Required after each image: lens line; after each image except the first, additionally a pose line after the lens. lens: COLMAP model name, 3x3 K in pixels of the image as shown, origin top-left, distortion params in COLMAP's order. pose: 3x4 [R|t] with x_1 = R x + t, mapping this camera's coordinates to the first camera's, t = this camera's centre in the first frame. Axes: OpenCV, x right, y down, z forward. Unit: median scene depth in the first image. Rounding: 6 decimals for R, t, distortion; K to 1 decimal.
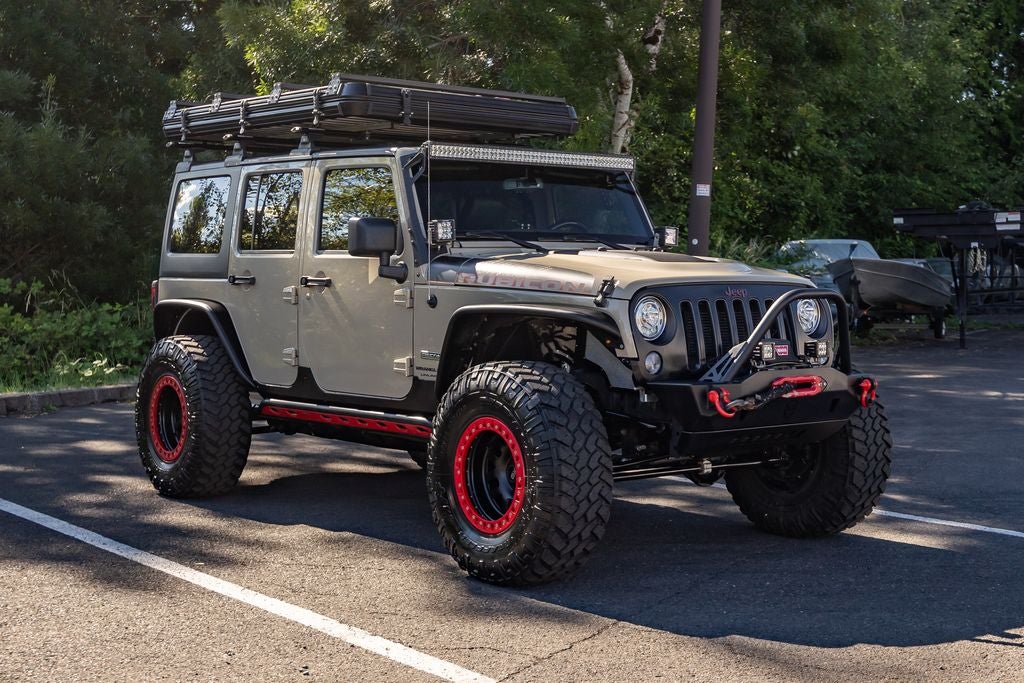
lens RADIAL K [[1491.4, 0, 640.1], [0, 1491.4, 300.2], [0, 0, 1]] dist [0.002420, 0.062658]
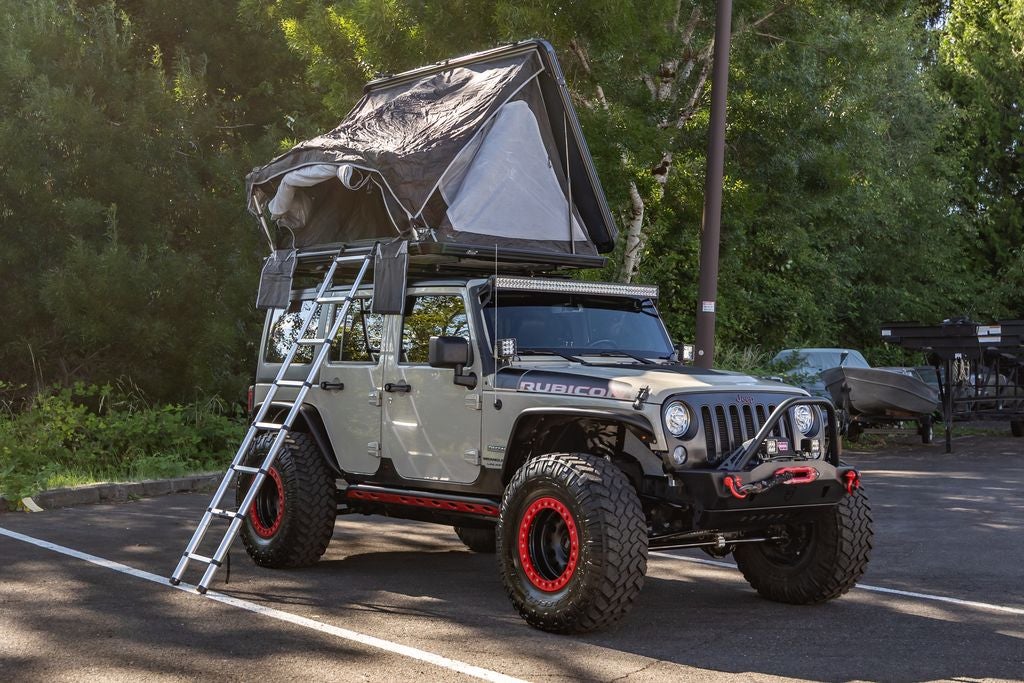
lens RADIAL K [[1471.6, 0, 574.2], [0, 1471.6, 289.7], [0, 0, 1]] dist [0.024594, 0.001384]
pose [[0.999200, 0.003779, -0.039818, -0.024895], [-0.006871, 0.996946, -0.077797, 0.000430], [0.039402, 0.078008, 0.996174, -0.197660]]
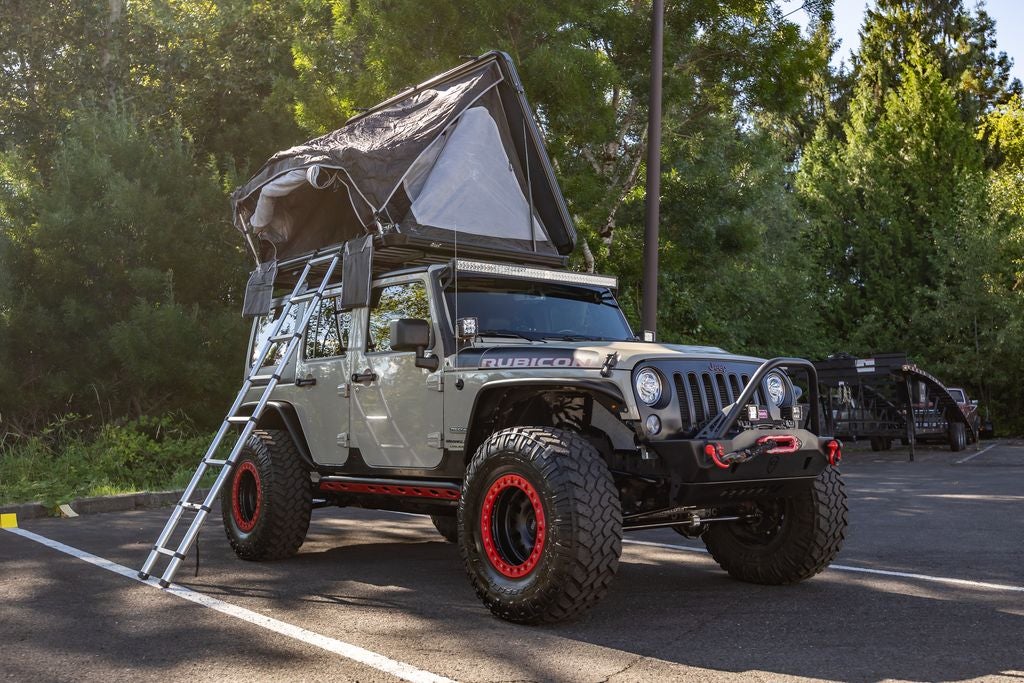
lens RADIAL K [[1001.1, 0, 538.7], [0, 1001.1, 313.8], [0, 0, 1]] dist [0.002272, 0.007308]
pose [[0.998879, -0.021989, -0.041928, -0.036258], [0.016244, 0.991017, -0.132742, 0.047052], [0.044471, 0.131912, 0.990263, 0.175422]]
